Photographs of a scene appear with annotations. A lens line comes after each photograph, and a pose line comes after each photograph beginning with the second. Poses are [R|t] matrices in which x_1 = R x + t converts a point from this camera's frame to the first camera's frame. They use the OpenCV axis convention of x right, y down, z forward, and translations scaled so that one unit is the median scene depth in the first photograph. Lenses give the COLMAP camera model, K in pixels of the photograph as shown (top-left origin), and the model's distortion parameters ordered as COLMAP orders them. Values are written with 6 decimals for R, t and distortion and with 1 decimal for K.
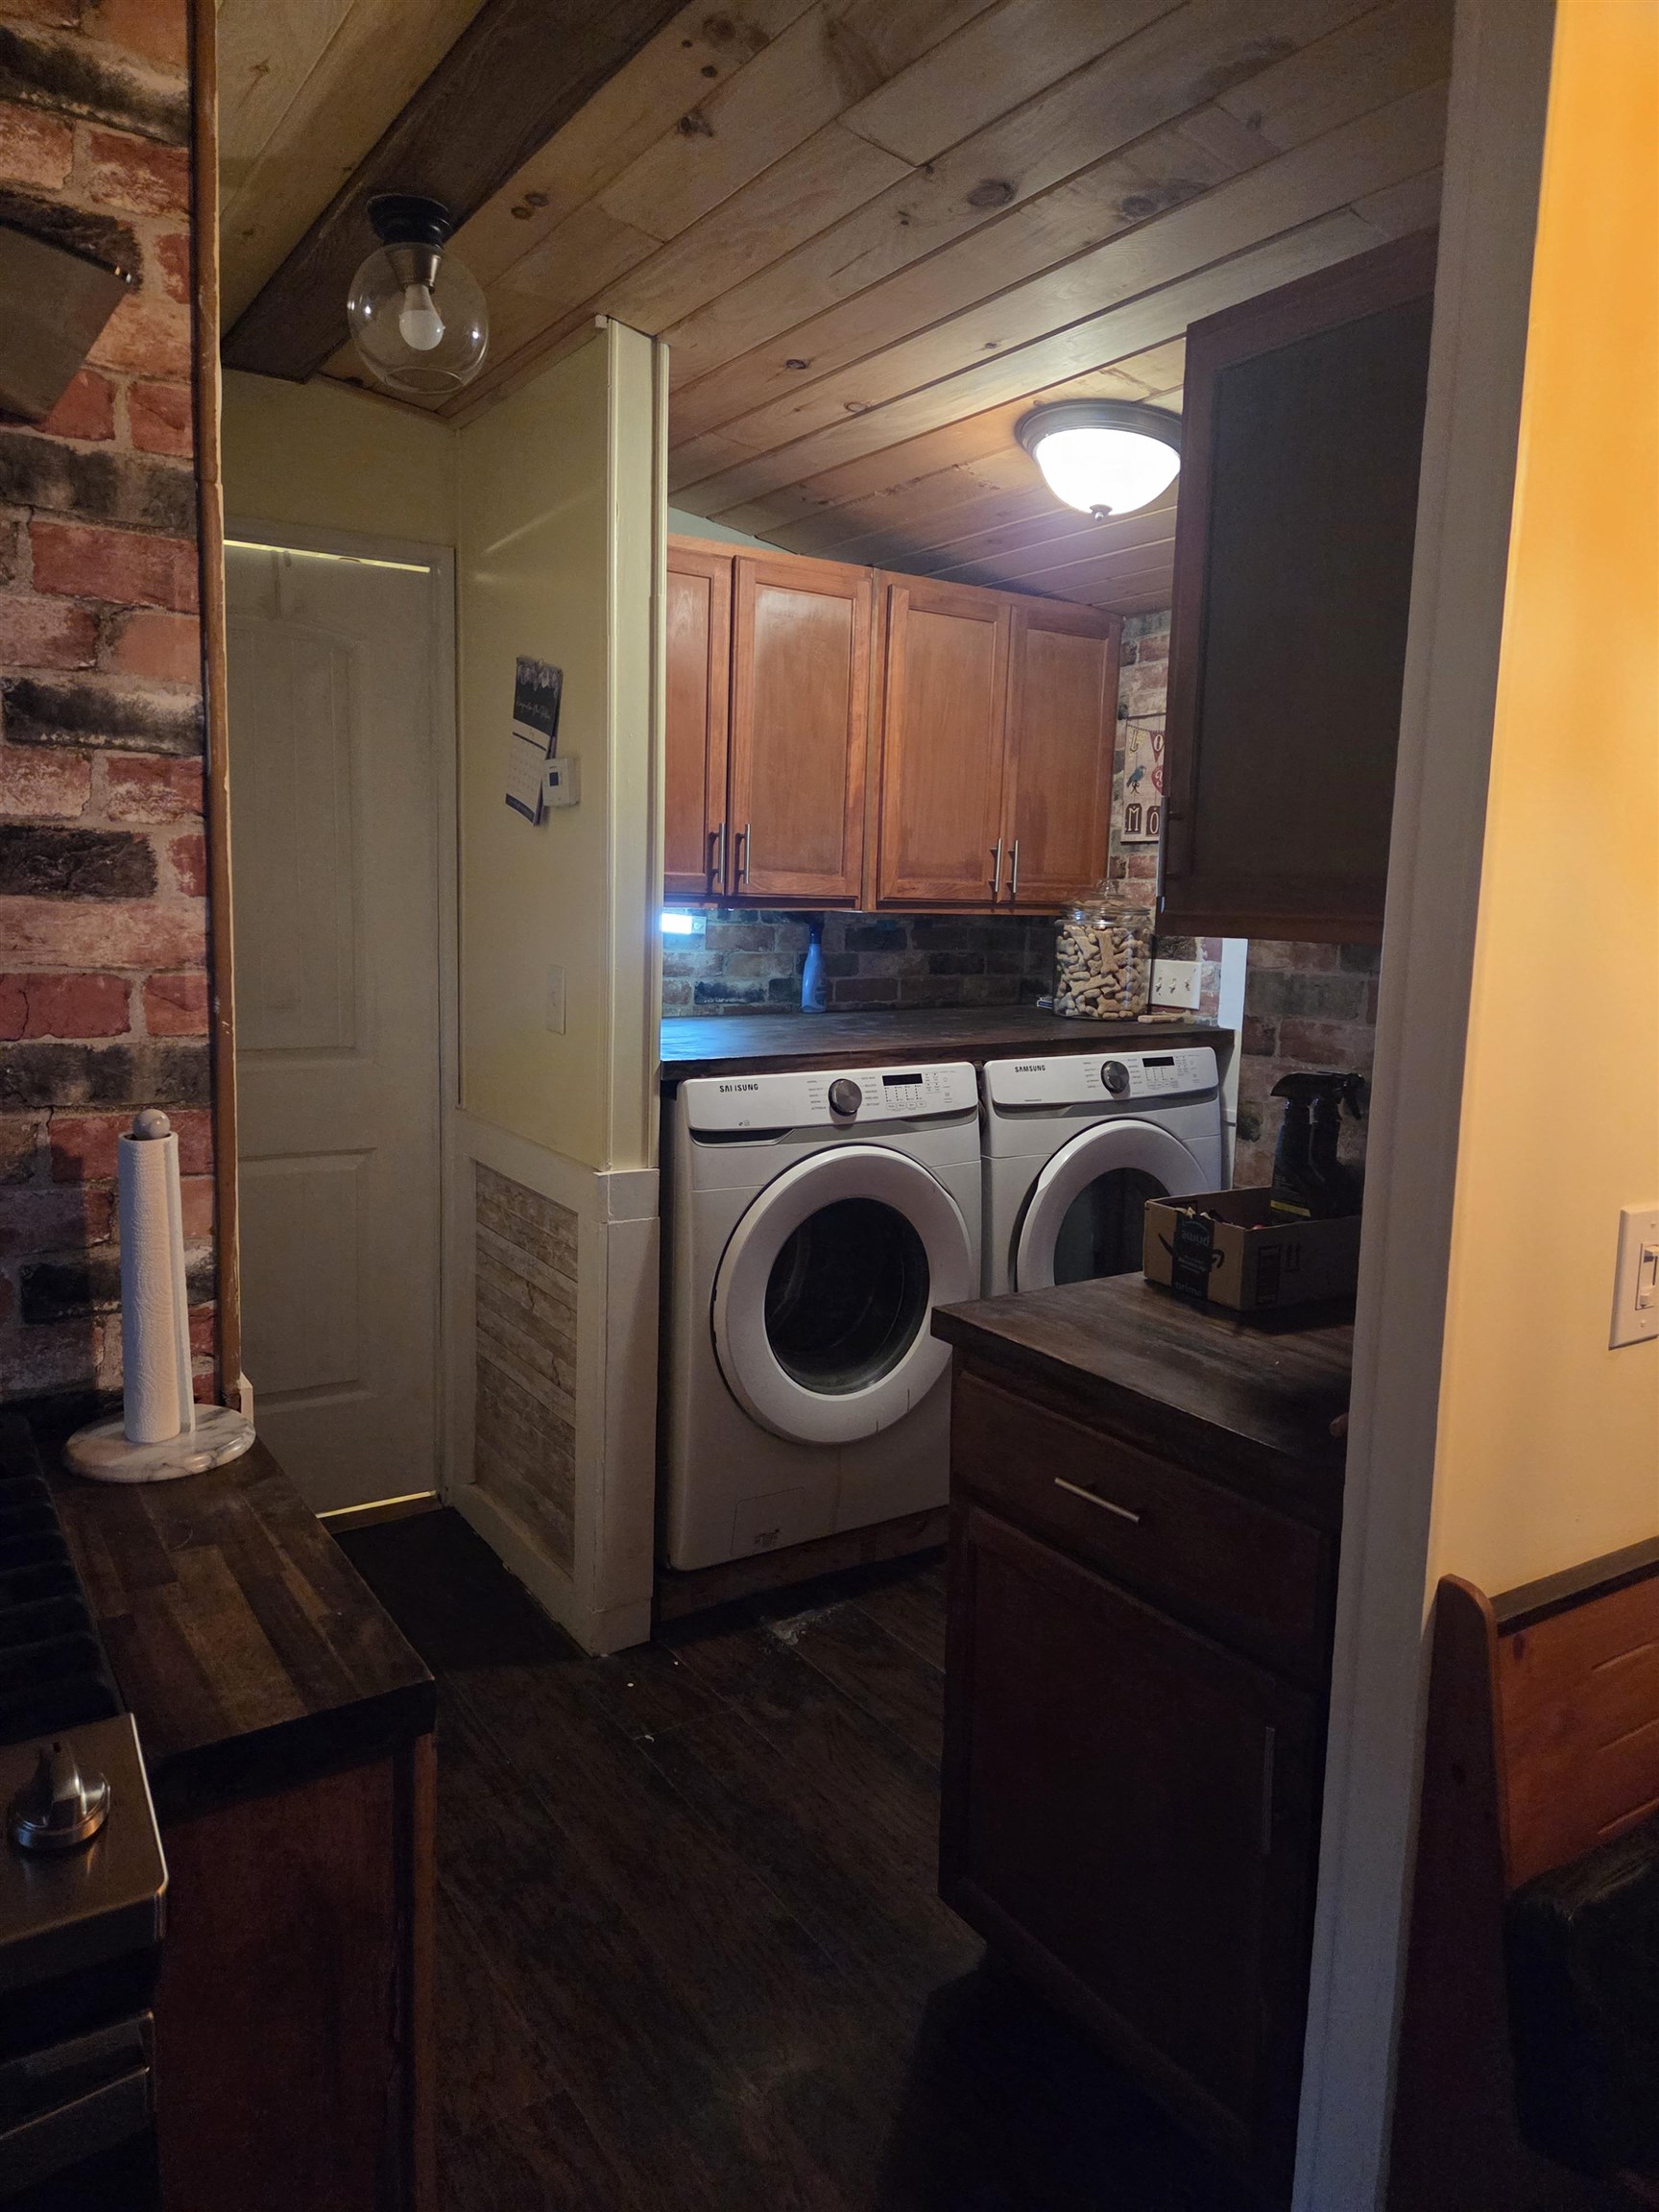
lens RADIAL K [[1478.7, 0, 829.5], [0, 1478.7, 1106.0], [0, 0, 1]] dist [0.031327, 0.000678]
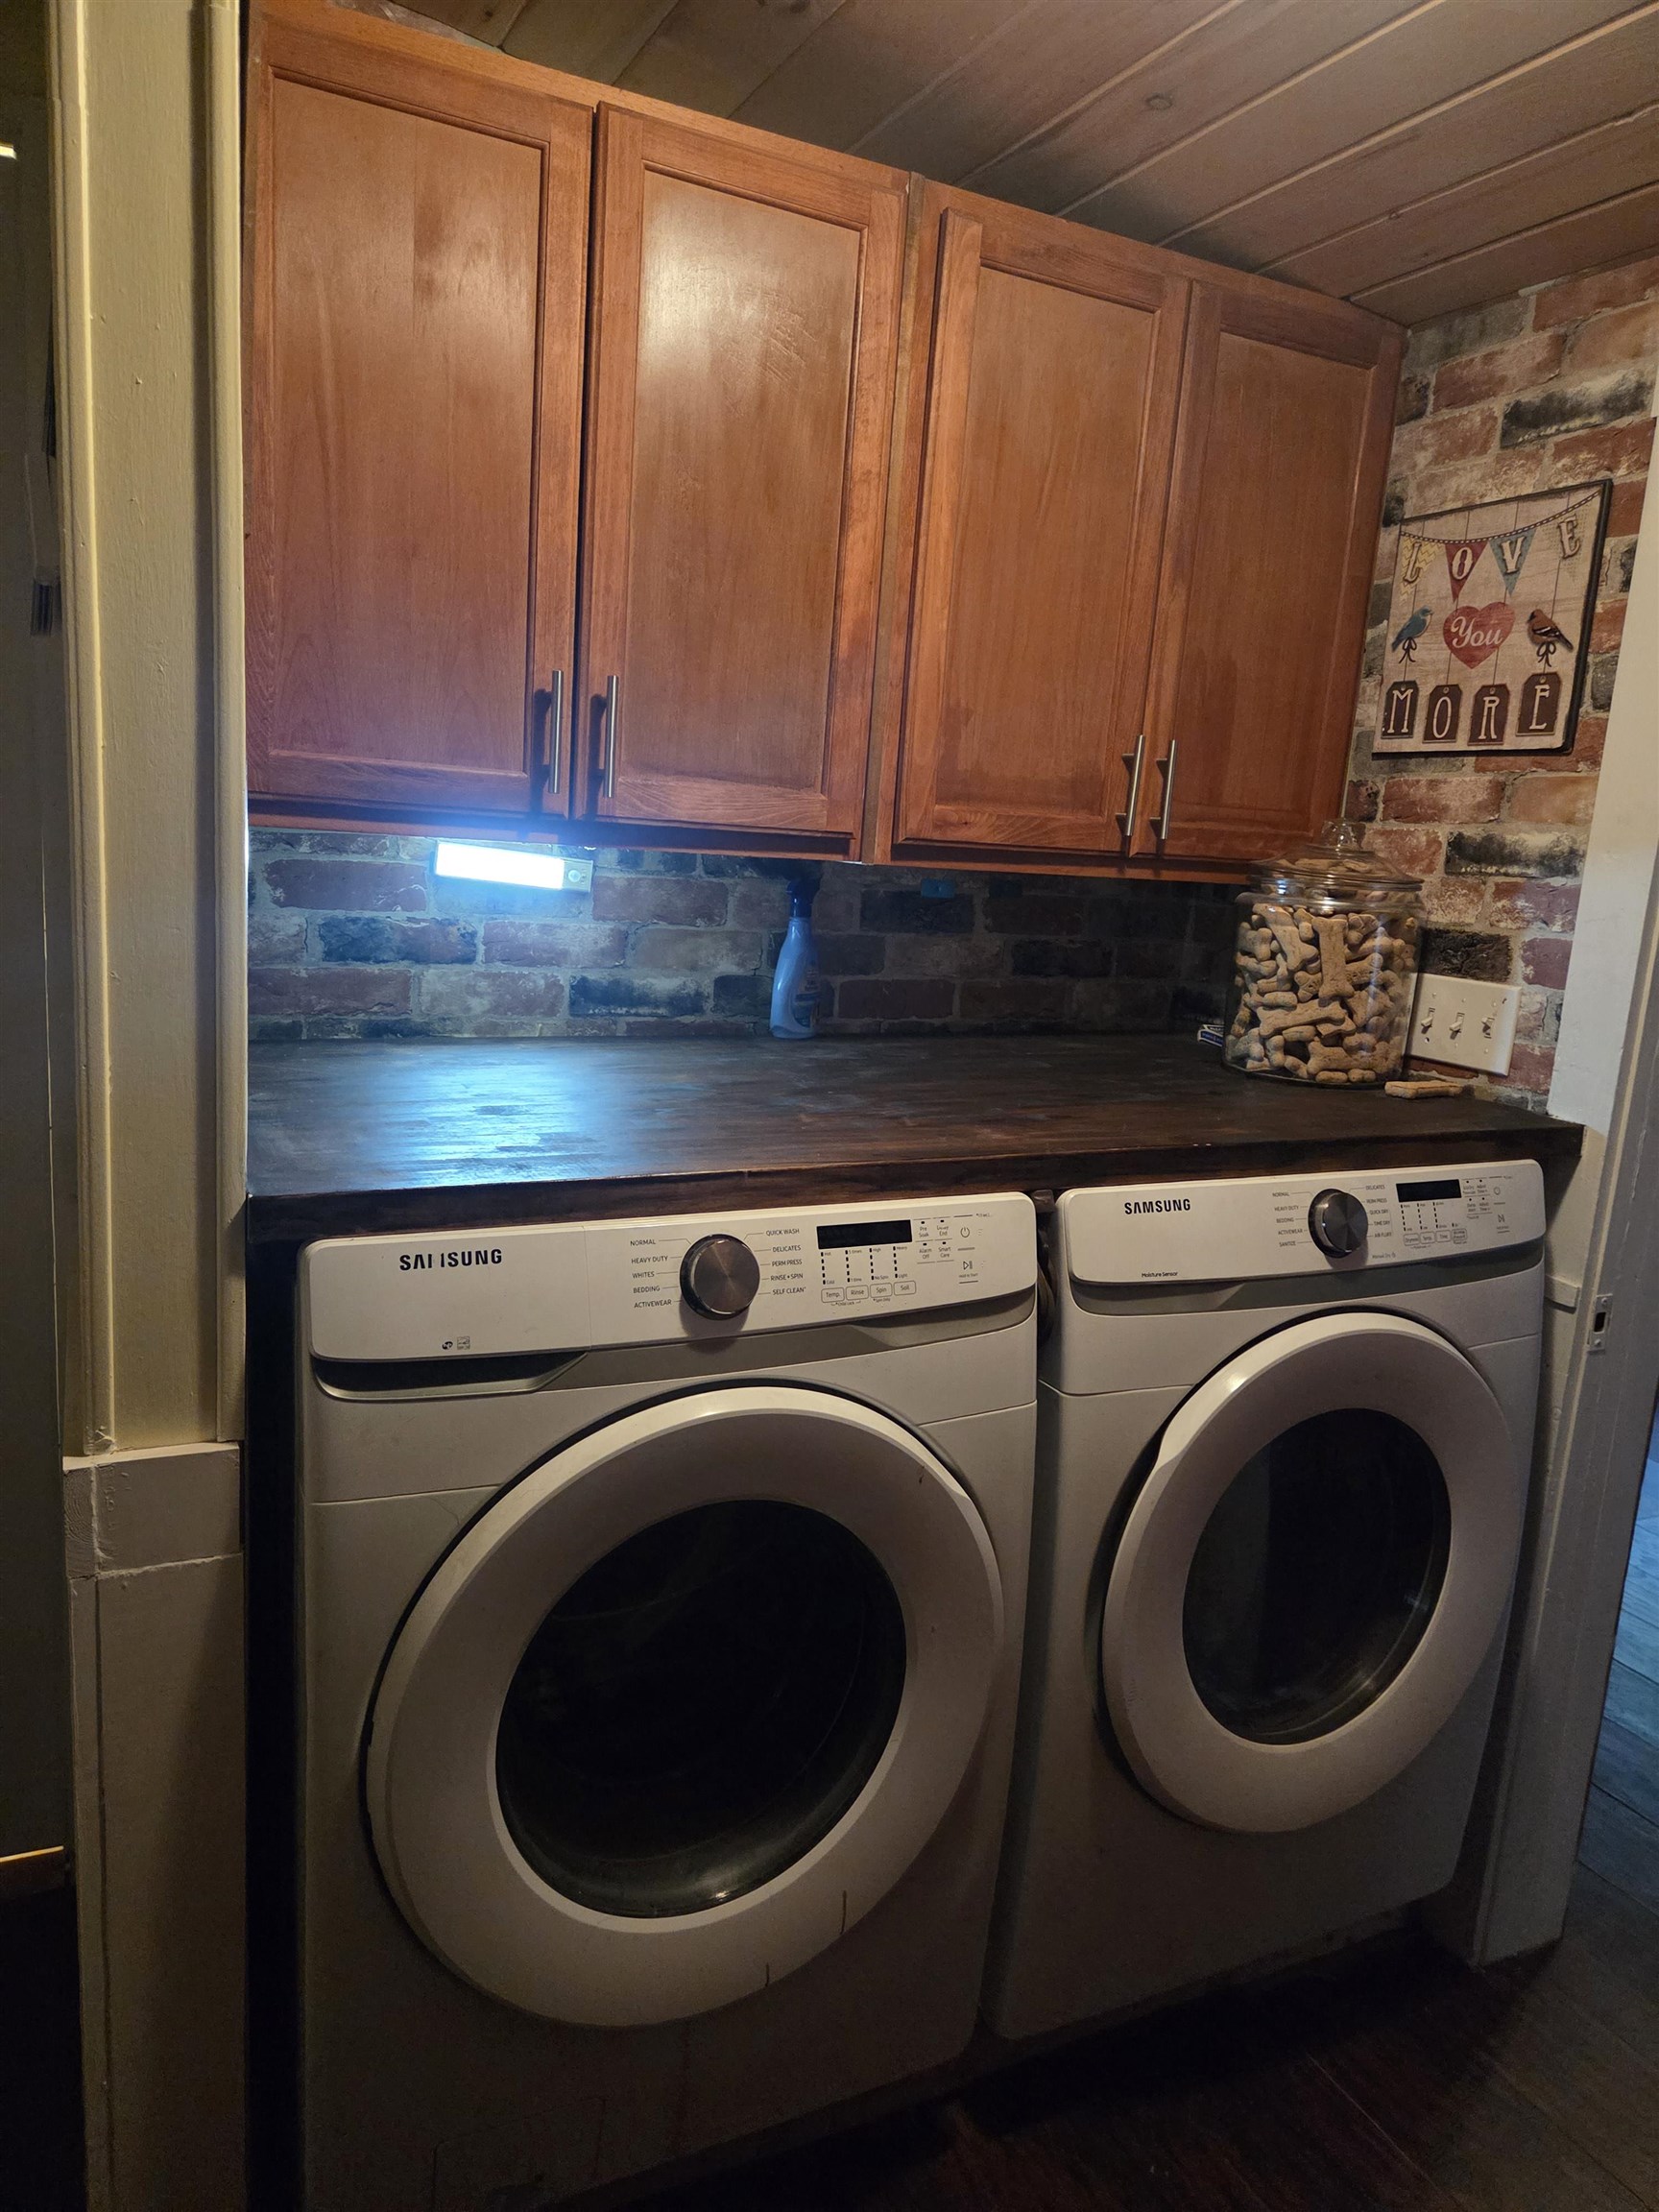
lens RADIAL K [[1500.3, 0, 829.5], [0, 1500.3, 1106.0], [0, 0, 1]] dist [0.053011, -0.051691]
pose [[0.991715, 0.060104, -0.113527, 0.072818], [-0.056405, 0.997776, 0.035523, -0.060028], [0.115410, -0.028825, 0.992900, 0.440327]]
